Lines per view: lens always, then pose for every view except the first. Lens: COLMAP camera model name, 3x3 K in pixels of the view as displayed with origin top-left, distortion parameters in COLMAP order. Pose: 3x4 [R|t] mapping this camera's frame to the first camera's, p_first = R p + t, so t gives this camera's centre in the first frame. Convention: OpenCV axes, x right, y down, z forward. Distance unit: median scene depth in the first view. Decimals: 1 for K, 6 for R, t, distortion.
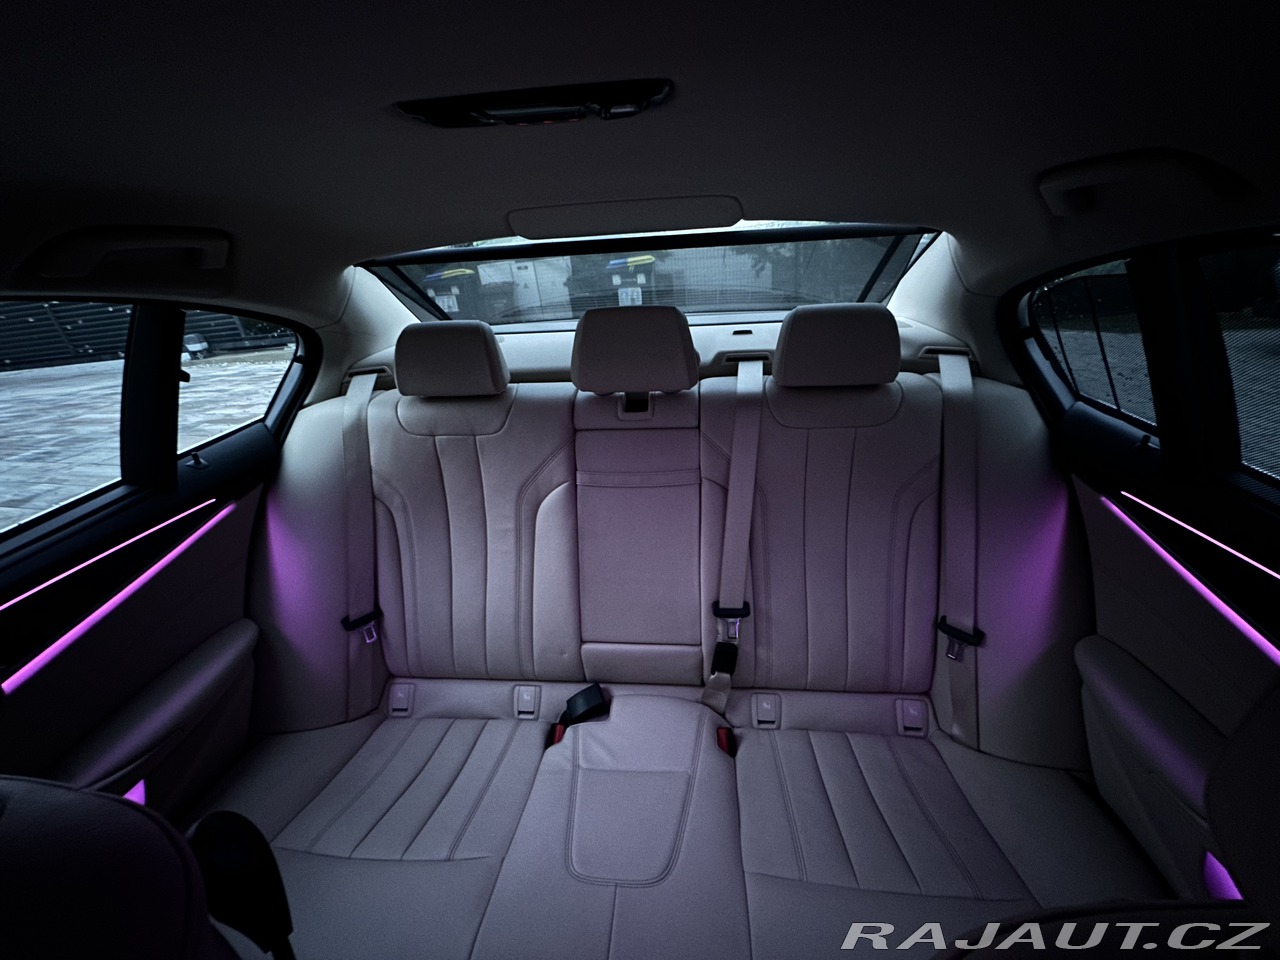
lens RADIAL K [[508.1, 0, 638.5], [0, 508.1, 478.9], [0, 0, 1]] dist [-0.001925, -0.000051]
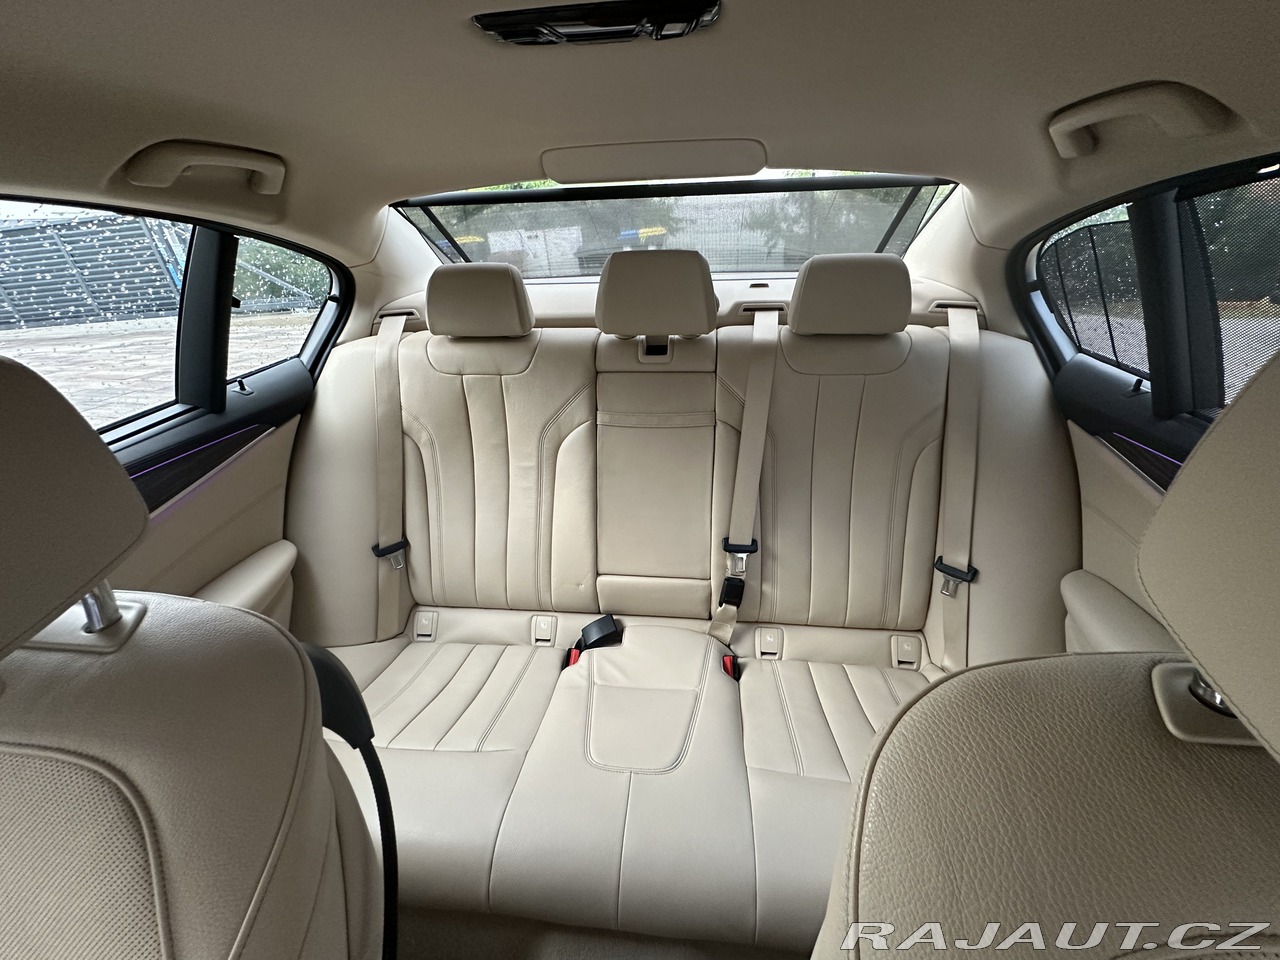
lens RADIAL K [[510.6, 0, 637.9], [0, 510.6, 480.3], [0, 0, 1]] dist [-0.003380, -0.000211]
pose [[0.999573, 0.028751, -0.005137, -0.028317], [-0.028533, 0.998852, 0.038476, 0.083541], [0.006237, -0.038313, 0.999246, -0.059535]]
